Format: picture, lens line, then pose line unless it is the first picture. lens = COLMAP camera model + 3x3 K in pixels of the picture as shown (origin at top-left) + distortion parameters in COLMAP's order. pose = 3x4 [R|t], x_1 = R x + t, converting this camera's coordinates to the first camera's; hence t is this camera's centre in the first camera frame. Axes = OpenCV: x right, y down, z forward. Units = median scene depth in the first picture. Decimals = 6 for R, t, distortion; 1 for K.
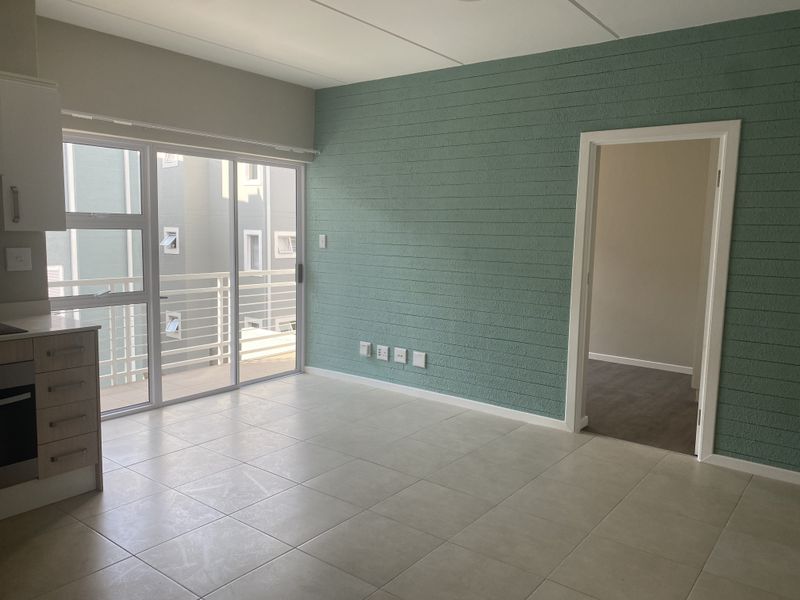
lens RADIAL K [[608.3, 0, 399.9], [0, 608.3, 299.6], [0, 0, 1]] dist [0.058774, -0.059072]
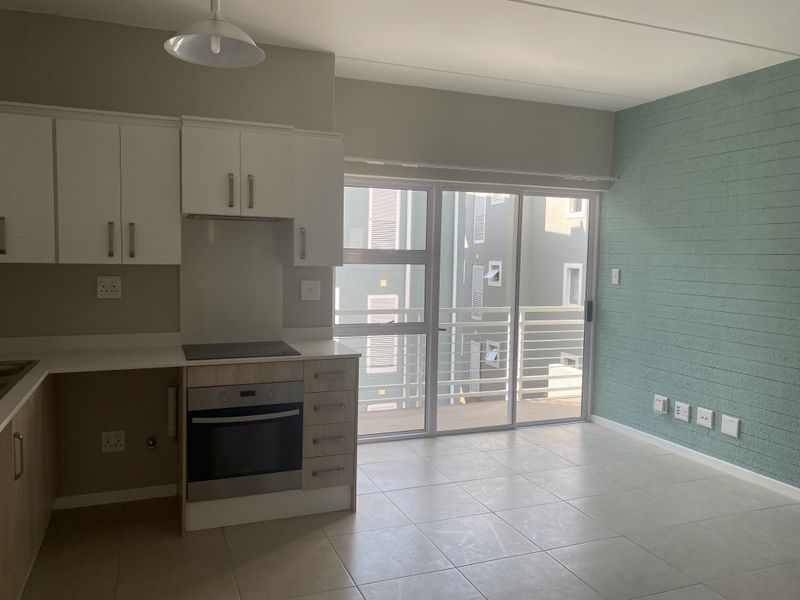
lens RADIAL K [[608.3, 0, 407.3], [0, 608.3, 294.1], [0, 0, 1]] dist [0.058774, -0.059072]
pose [[0.859055, 0.029344, -0.511041, 0.077608], [-0.061068, 0.997100, -0.045402, -0.011805], [0.508227, 0.070211, 0.858356, 0.080974]]
